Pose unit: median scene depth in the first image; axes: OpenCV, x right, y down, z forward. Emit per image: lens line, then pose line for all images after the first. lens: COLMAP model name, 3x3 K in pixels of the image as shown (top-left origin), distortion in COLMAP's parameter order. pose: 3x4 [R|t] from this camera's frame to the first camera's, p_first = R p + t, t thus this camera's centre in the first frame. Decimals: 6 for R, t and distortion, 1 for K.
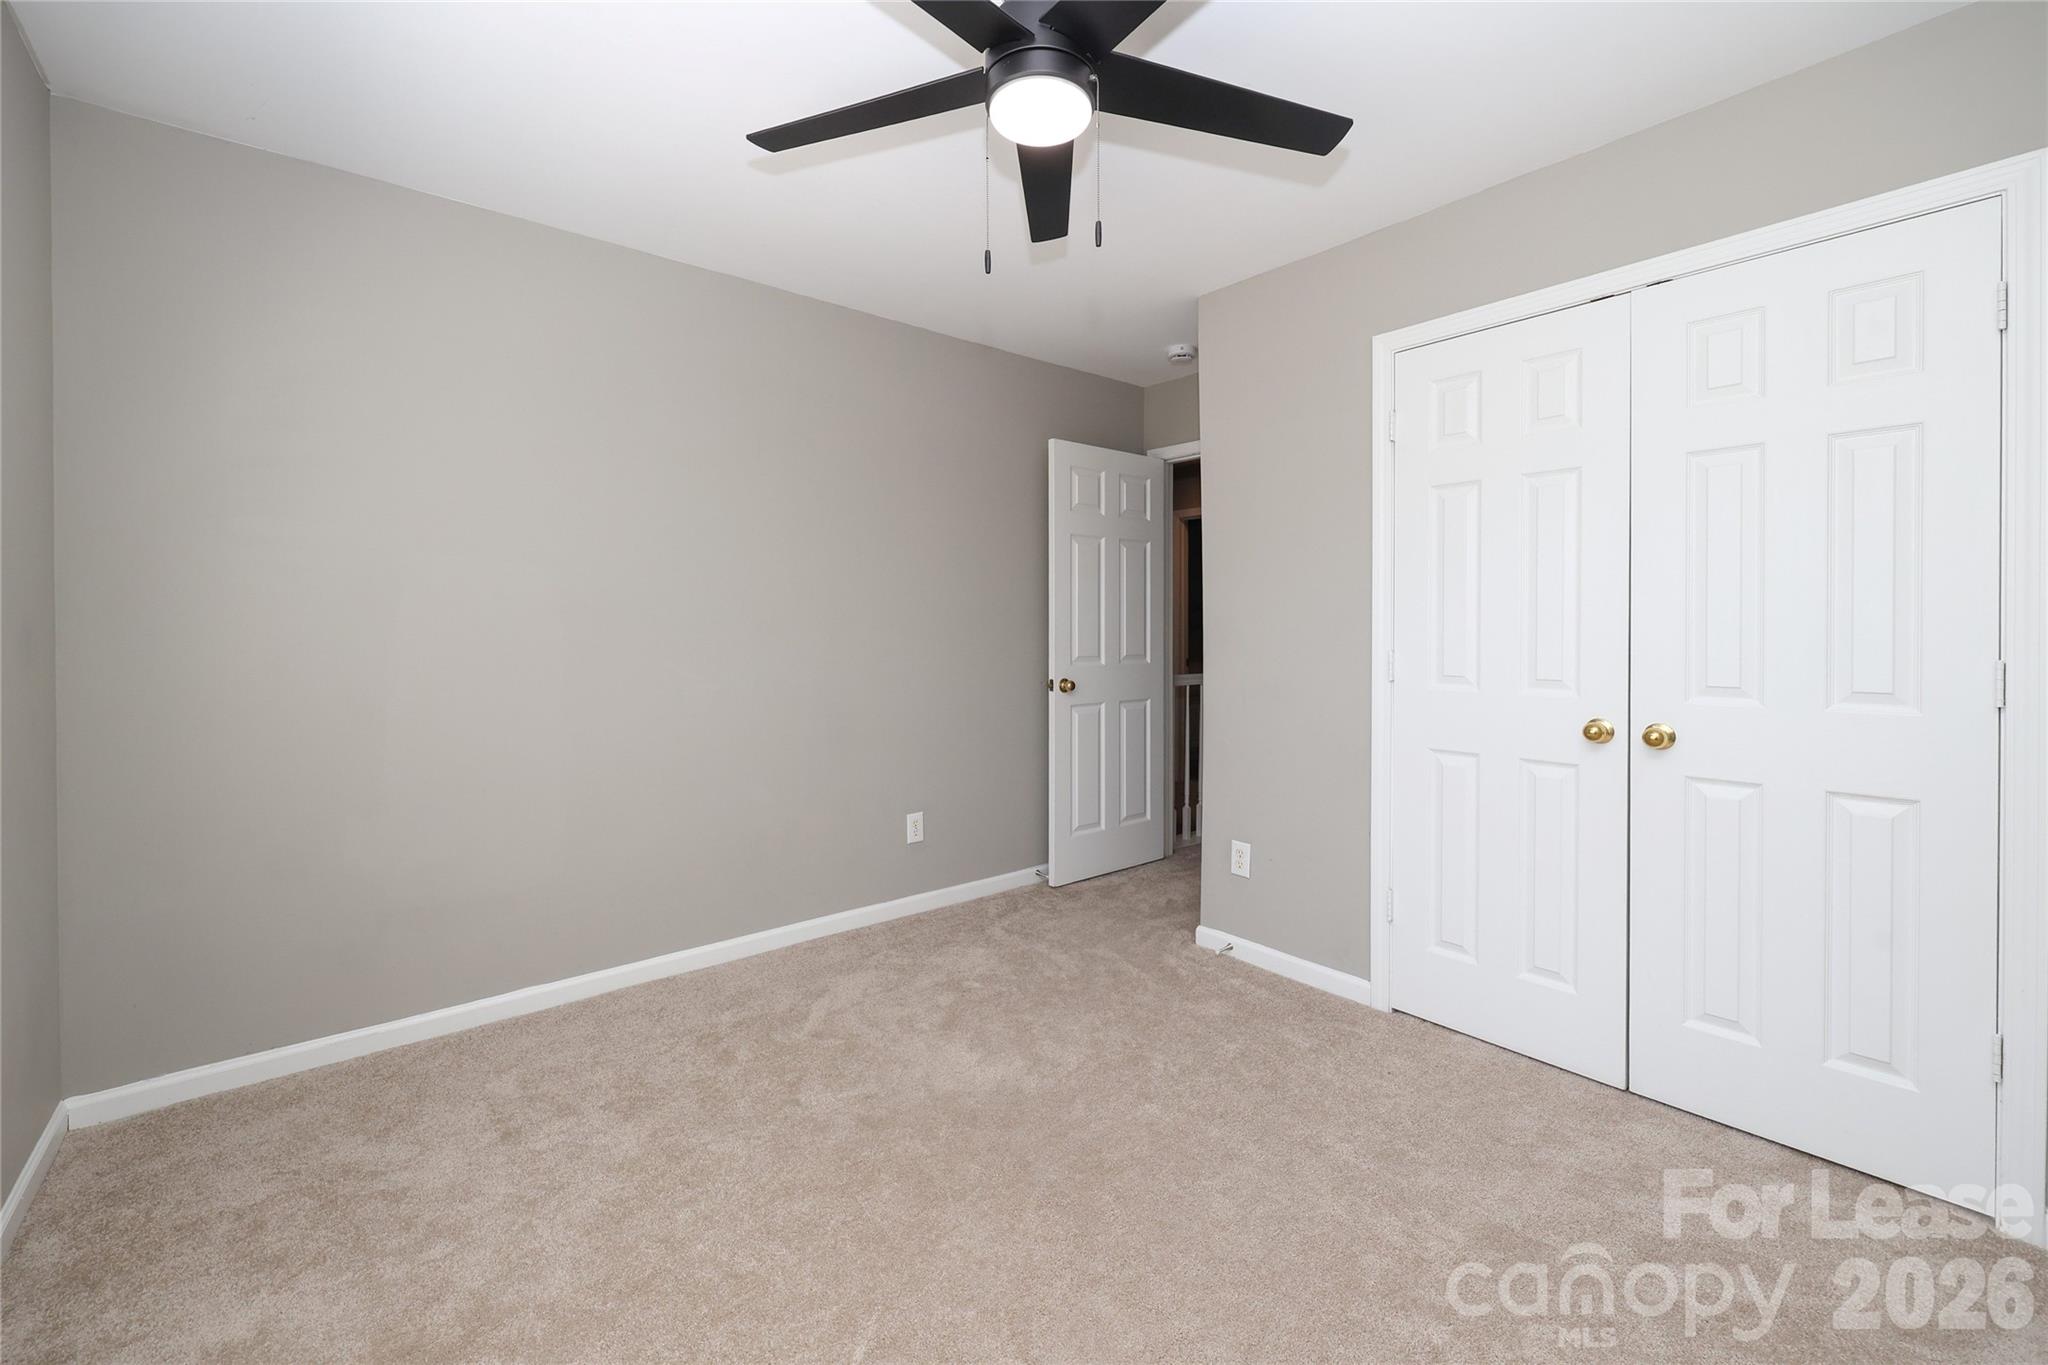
lens RADIAL K [[835.0, 0, 1022.8], [0, 835.0, 655.3], [0, 0, 1]] dist [0.003118, 0.000058]
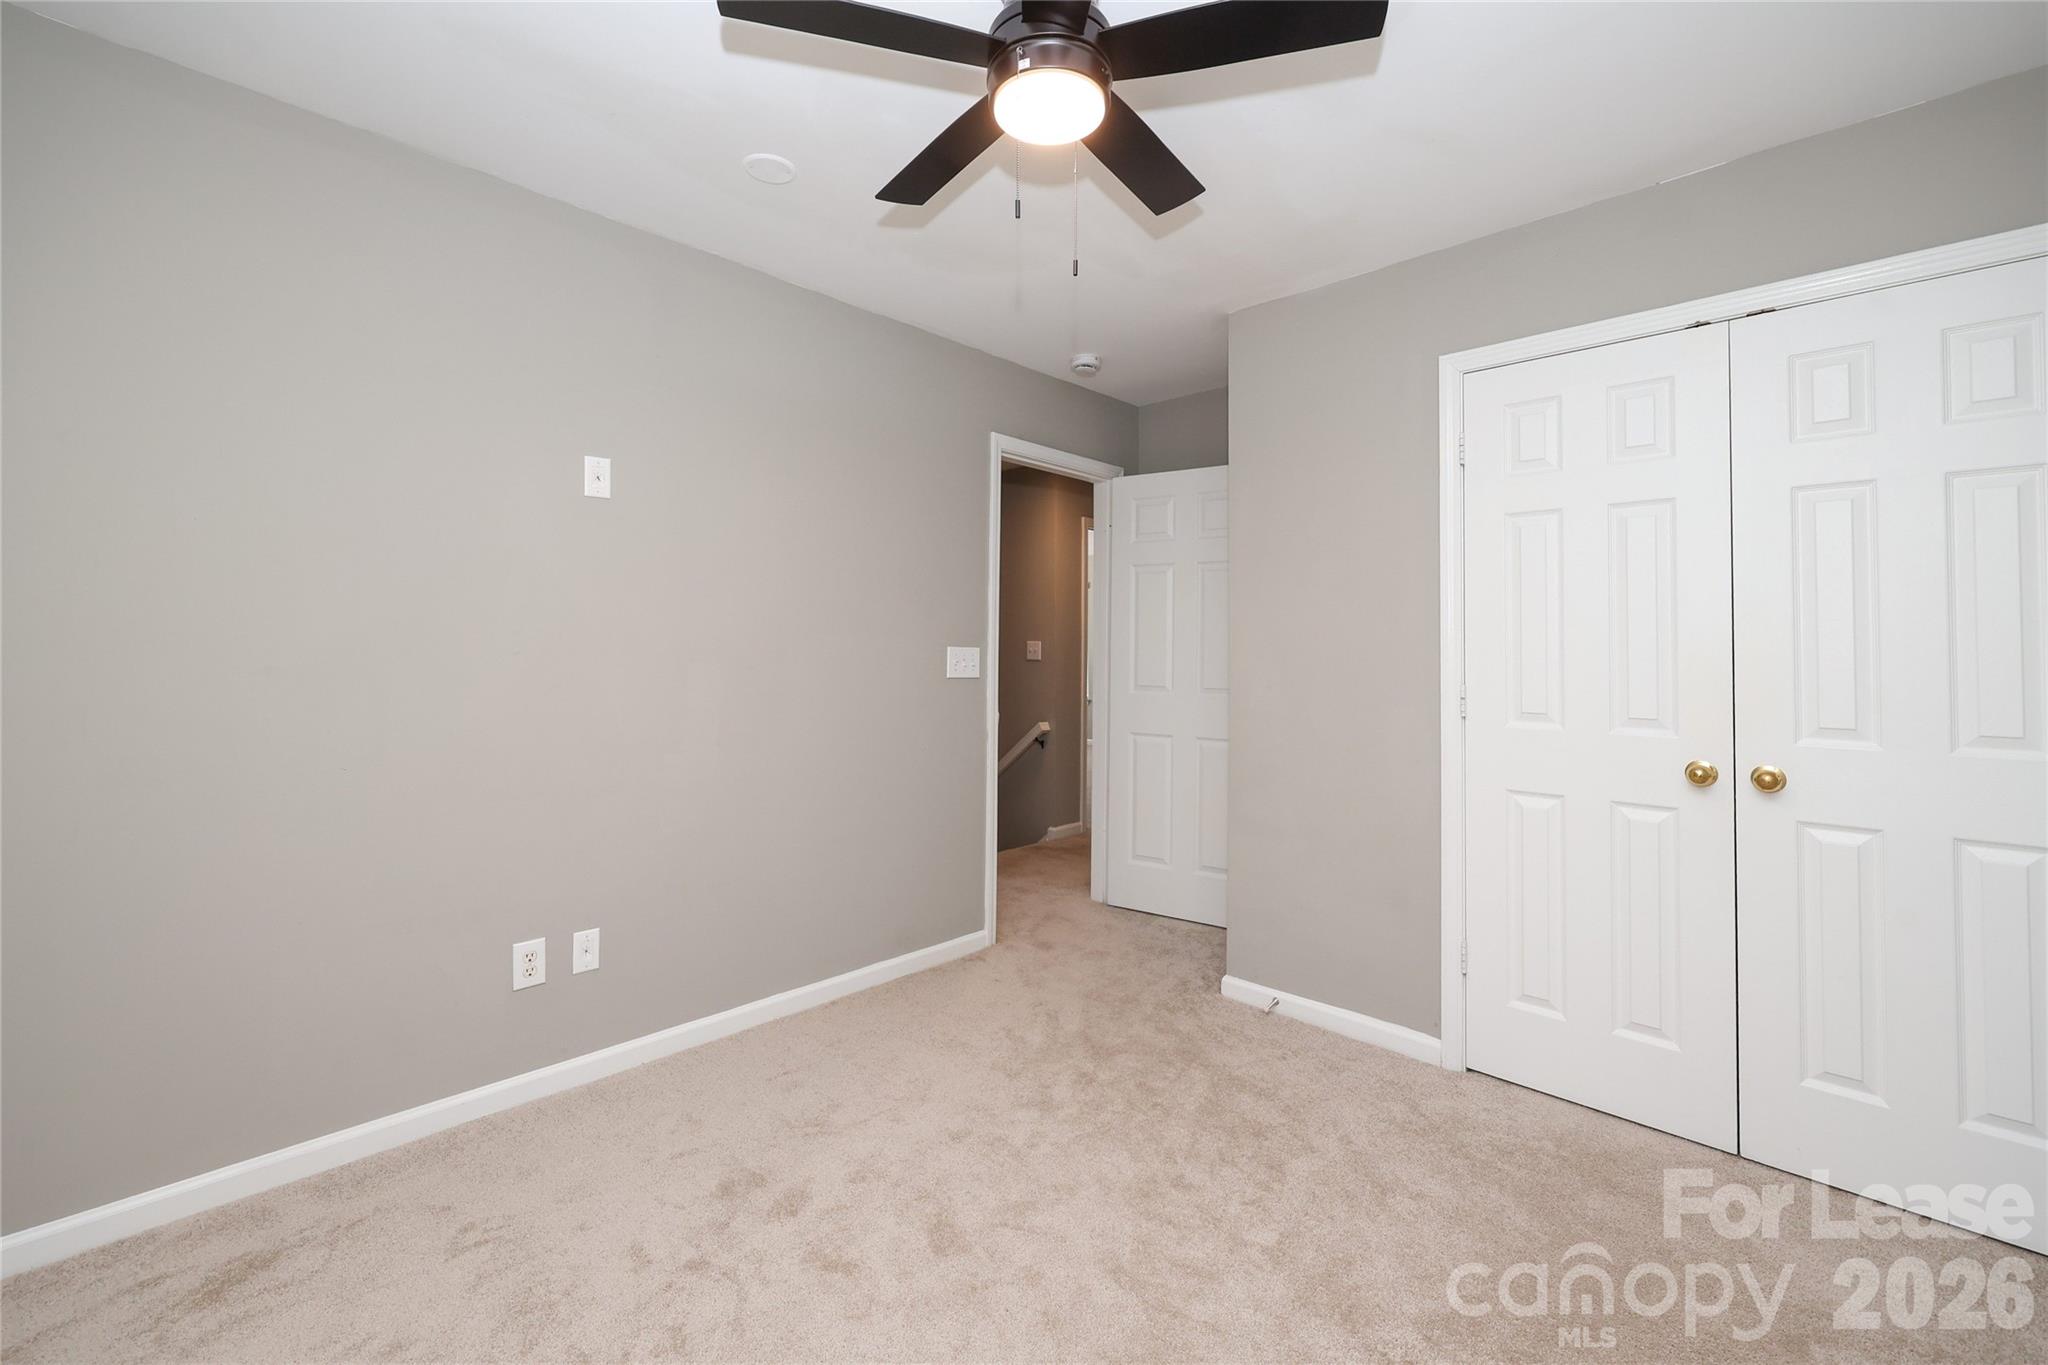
lens RADIAL K [[755.7, 0, 1027.2], [0, 755.7, 663.3], [0, 0, 1]] dist [0.020795, 0.000160]
pose [[0.983015, 0.015988, 0.182825, -0.186909], [-0.012490, 0.999717, -0.020269, -0.005936], [-0.183097, 0.017641, 0.982936, 0.219968]]
